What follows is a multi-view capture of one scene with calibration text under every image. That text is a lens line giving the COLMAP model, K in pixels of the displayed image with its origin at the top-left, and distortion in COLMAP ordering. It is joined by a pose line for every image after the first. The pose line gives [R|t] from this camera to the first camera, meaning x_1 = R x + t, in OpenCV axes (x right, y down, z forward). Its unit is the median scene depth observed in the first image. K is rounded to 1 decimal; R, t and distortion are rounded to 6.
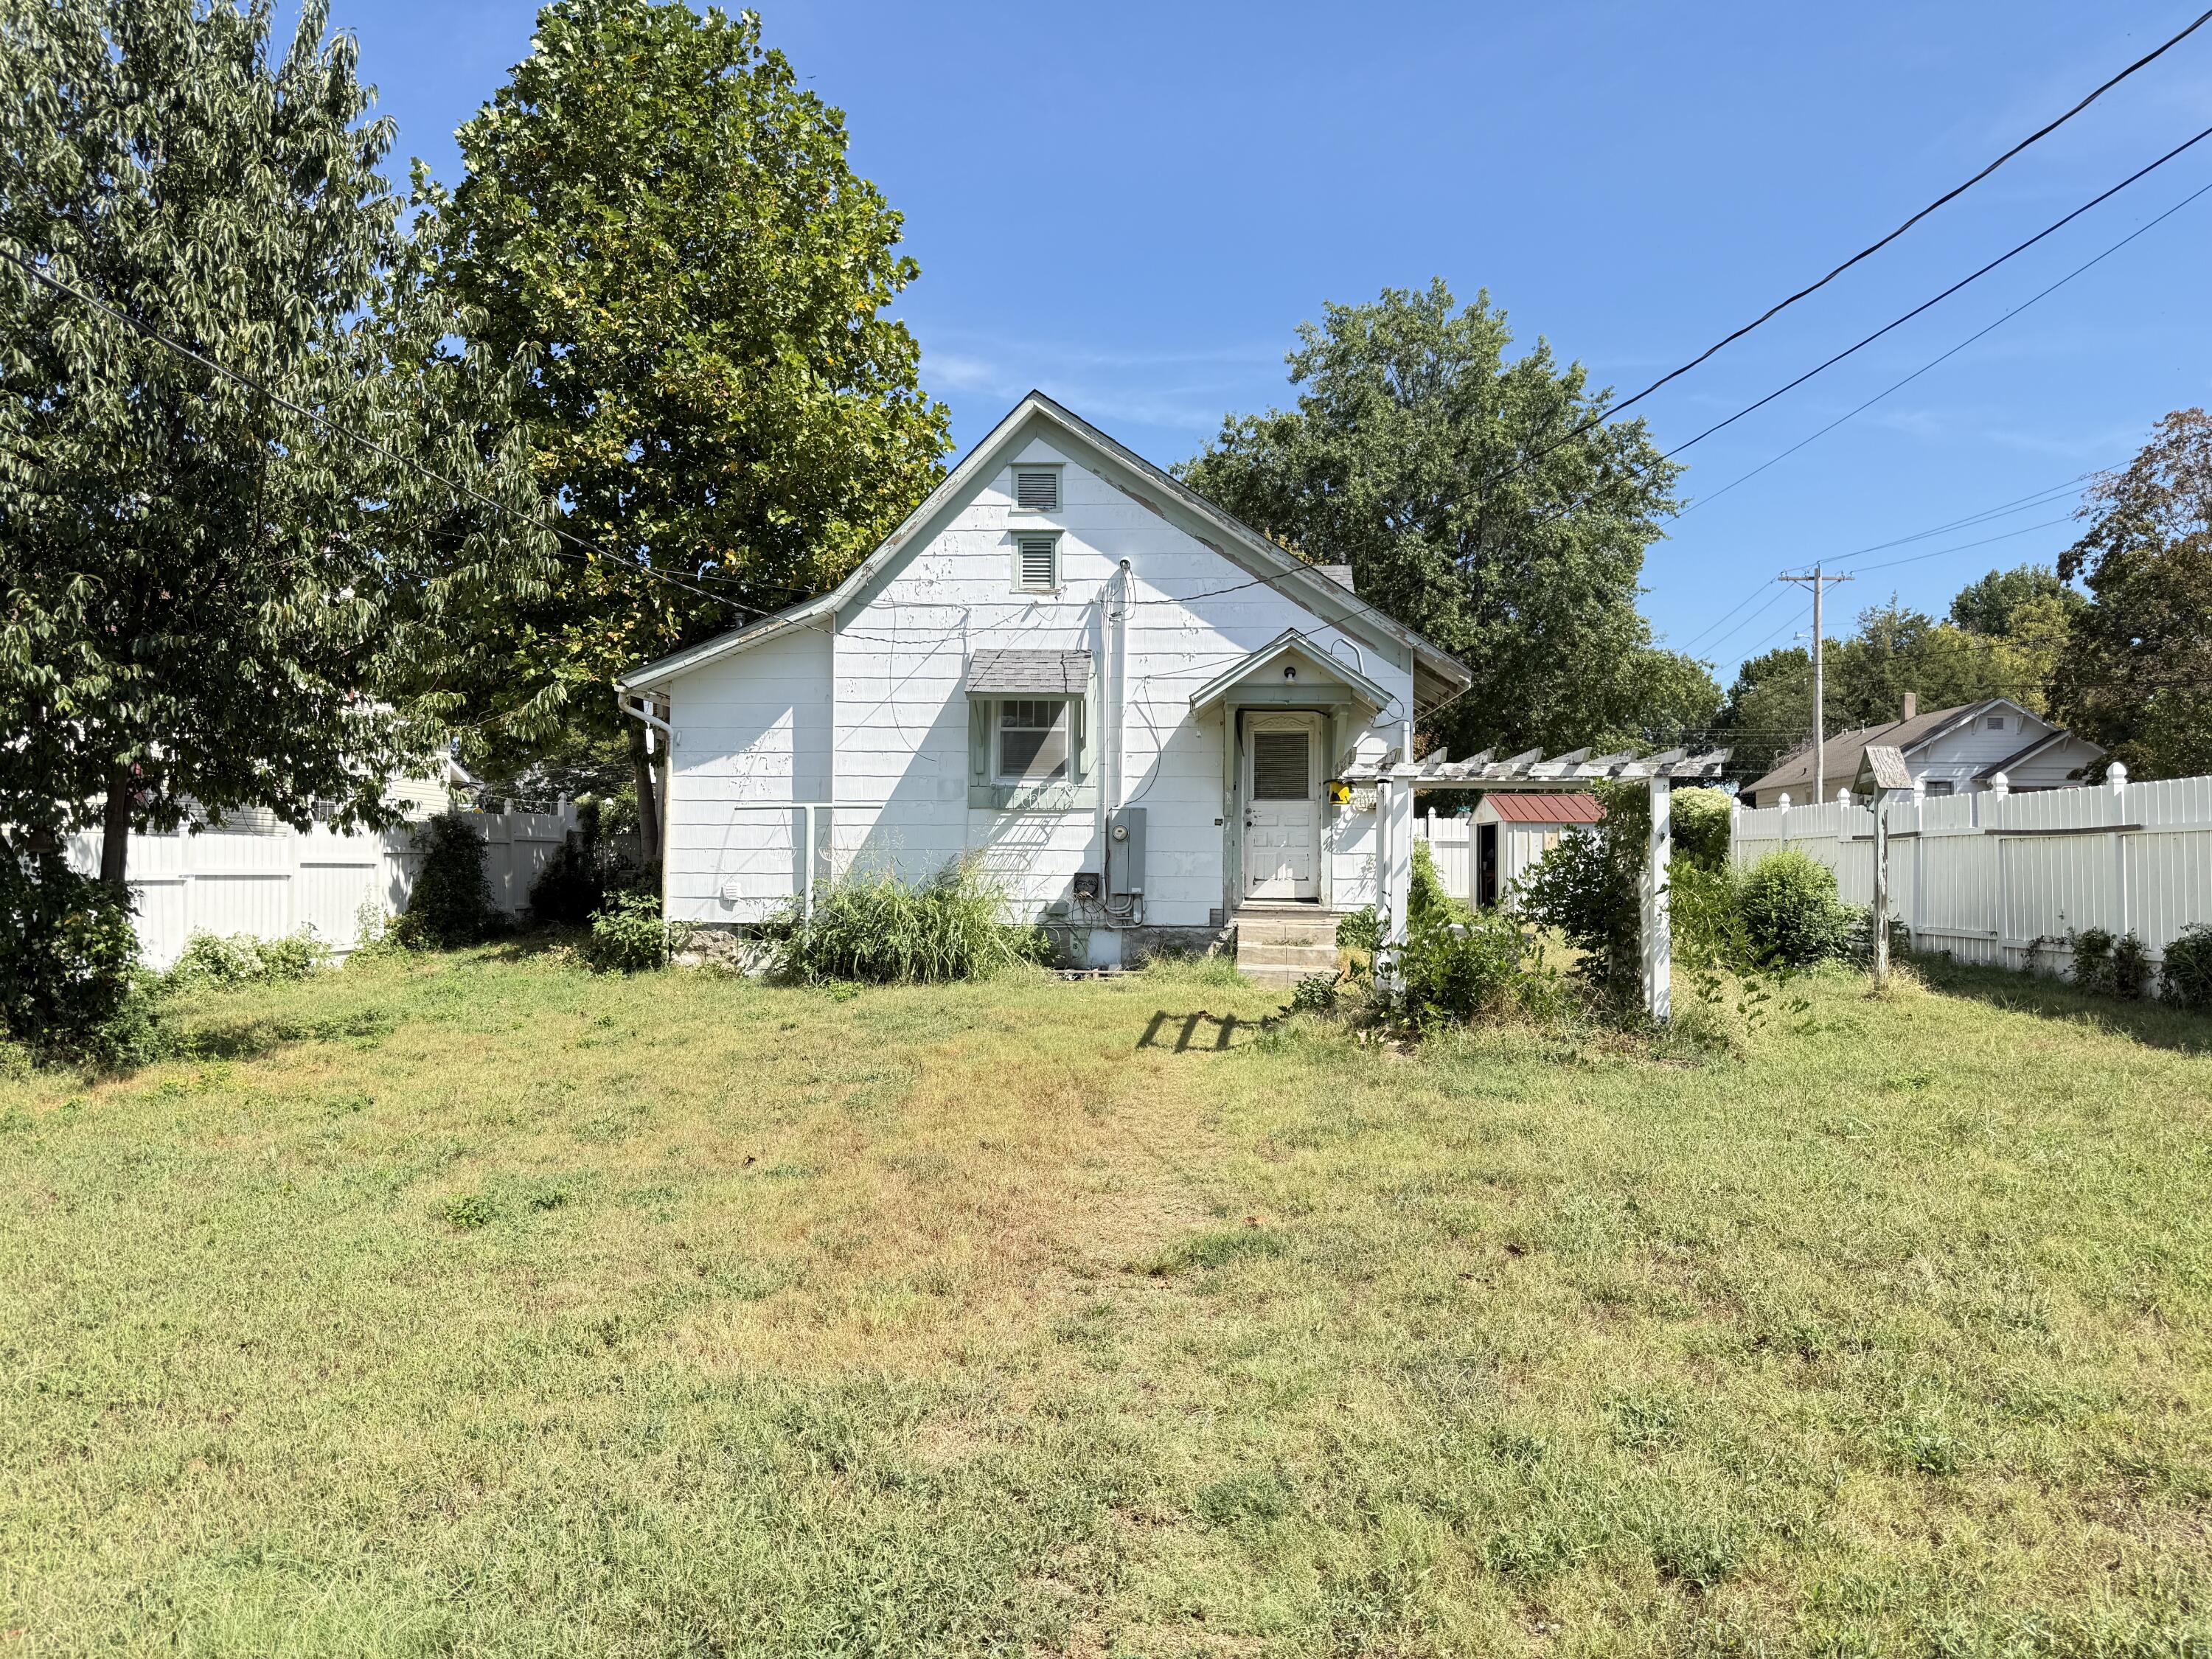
lens RADIAL K [[1532.7, 0, 1110.9], [0, 1532.7, 843.4], [0, 0, 1]] dist [0.090513, -0.087858]
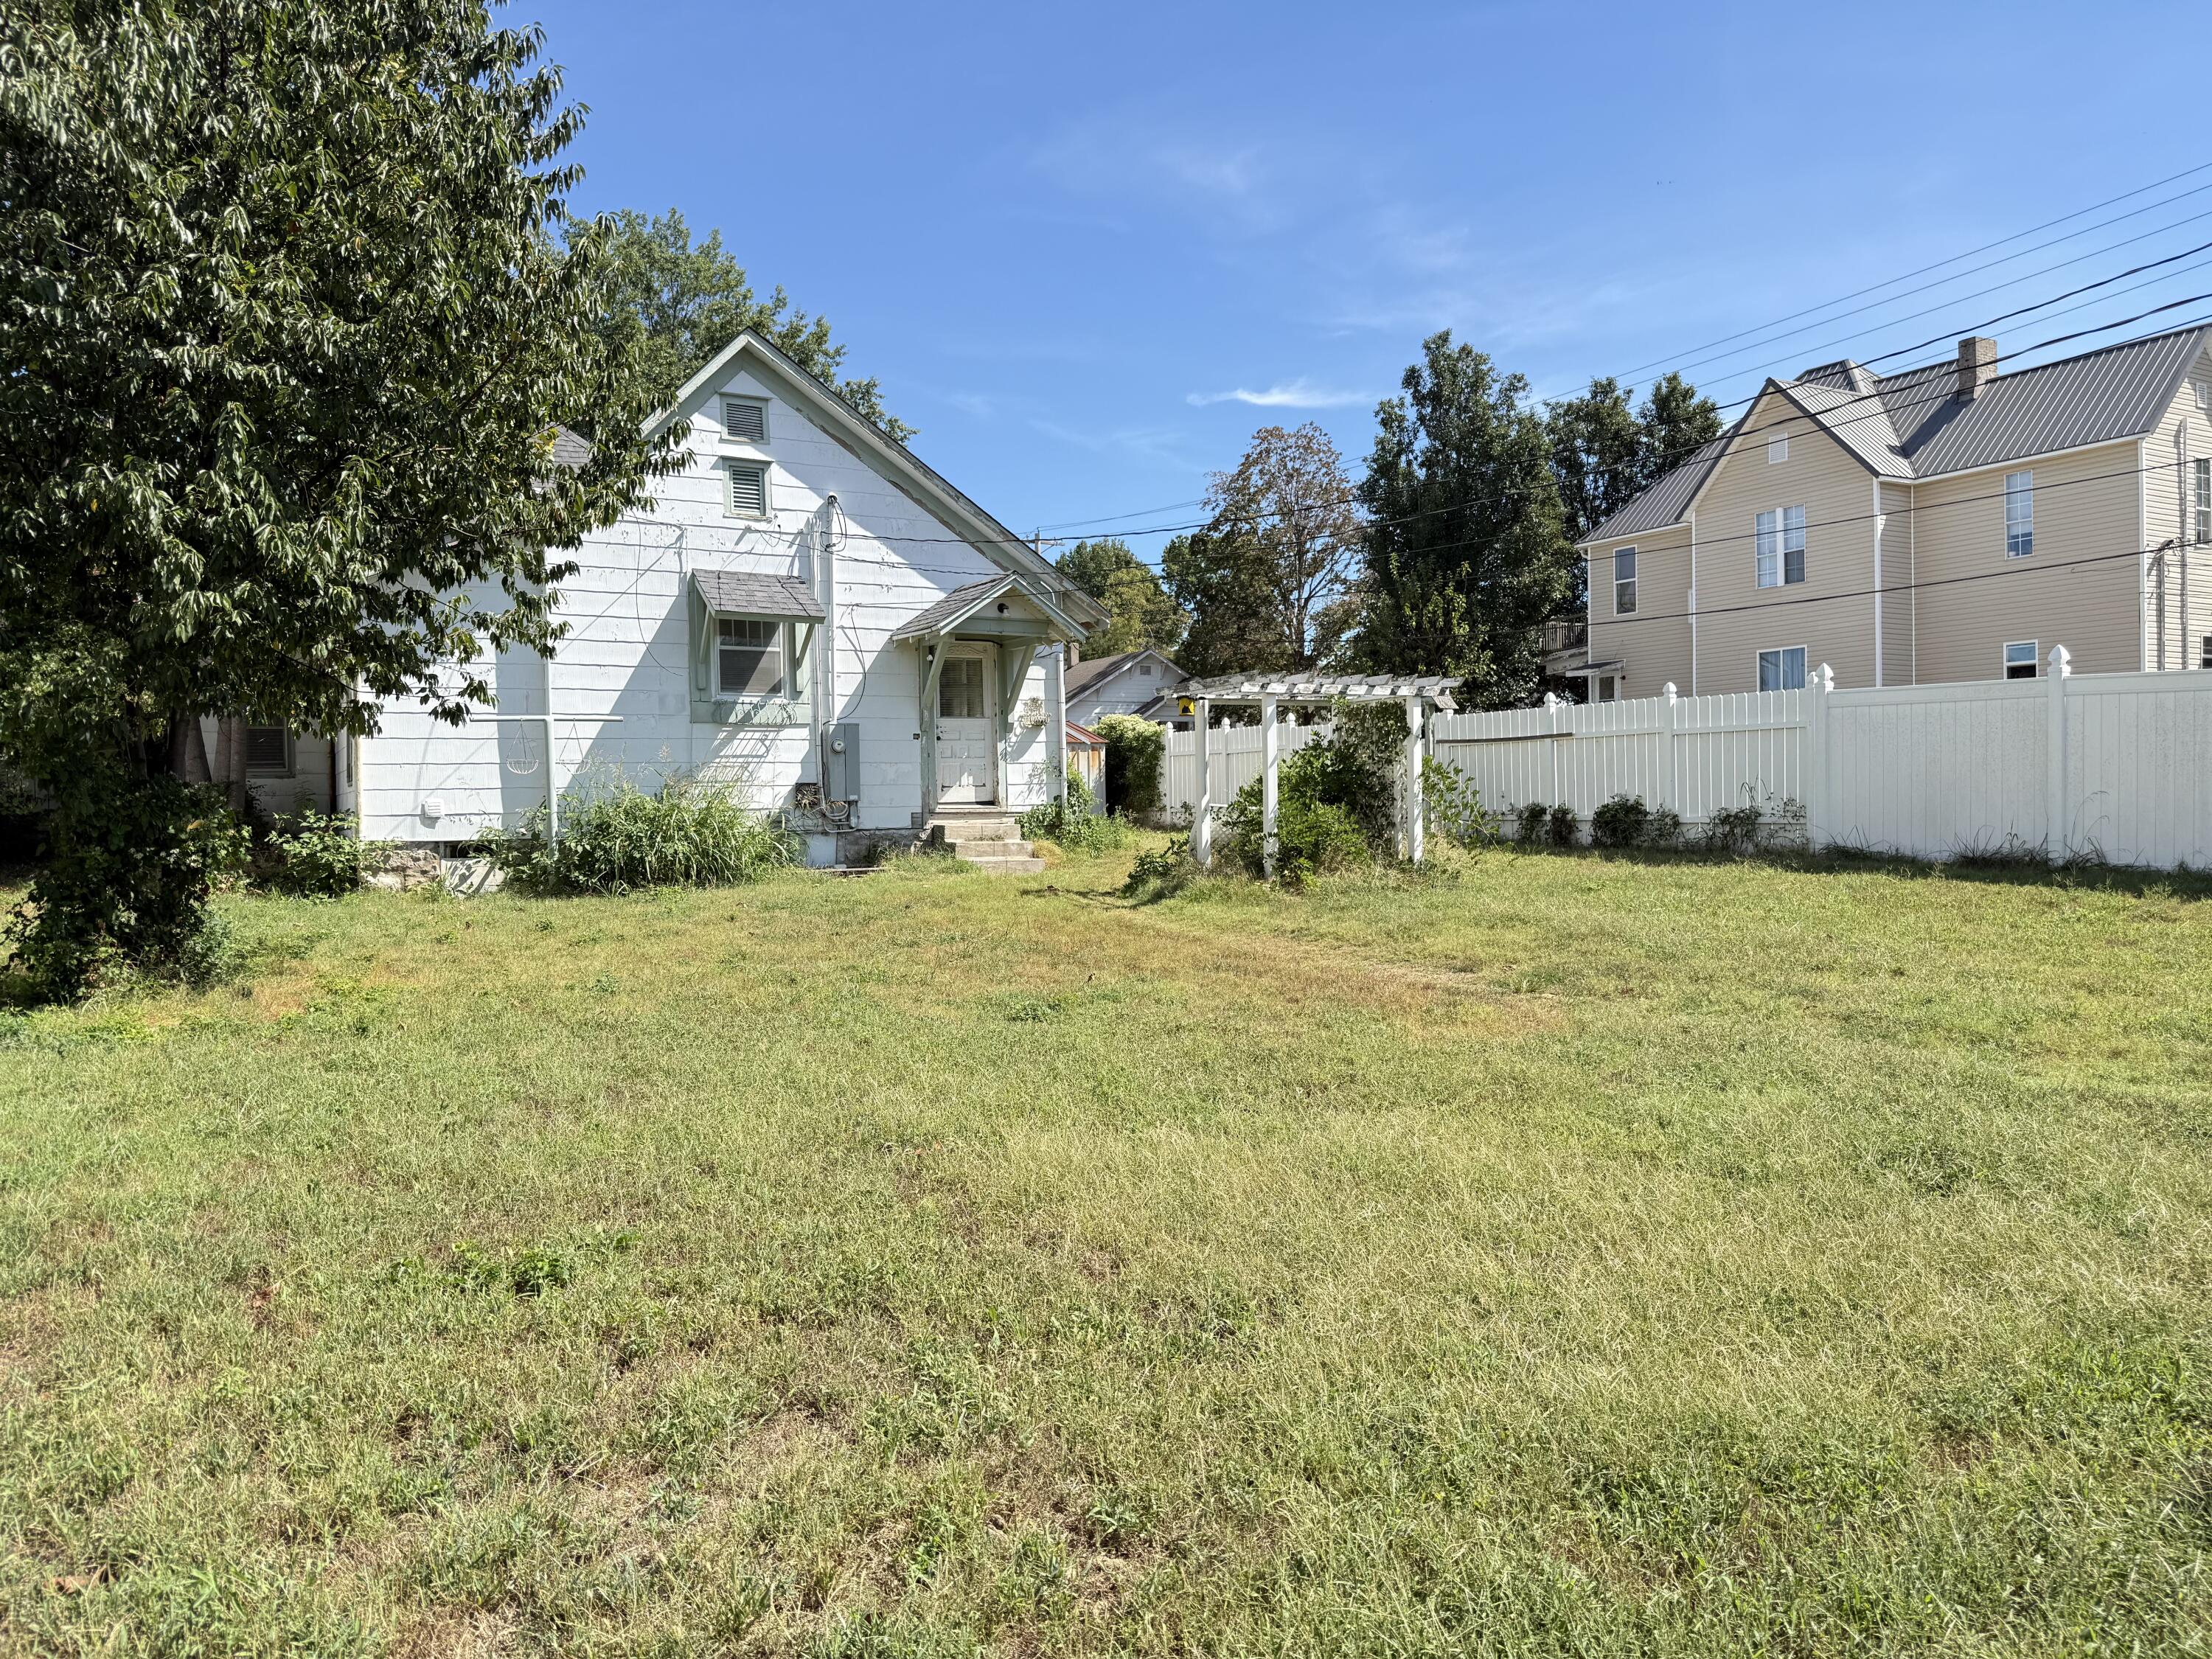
lens RADIAL K [[1557.7, 0, 1096.2], [0, 1557.7, 837.9], [0, 0, 1]] dist [0.133640, -0.246046]
pose [[0.843597, -0.033675, 0.535920, -0.436725], [0.014373, 0.999090, 0.040154, 0.016687], [-0.536785, -0.026171, 0.843313, -0.049623]]
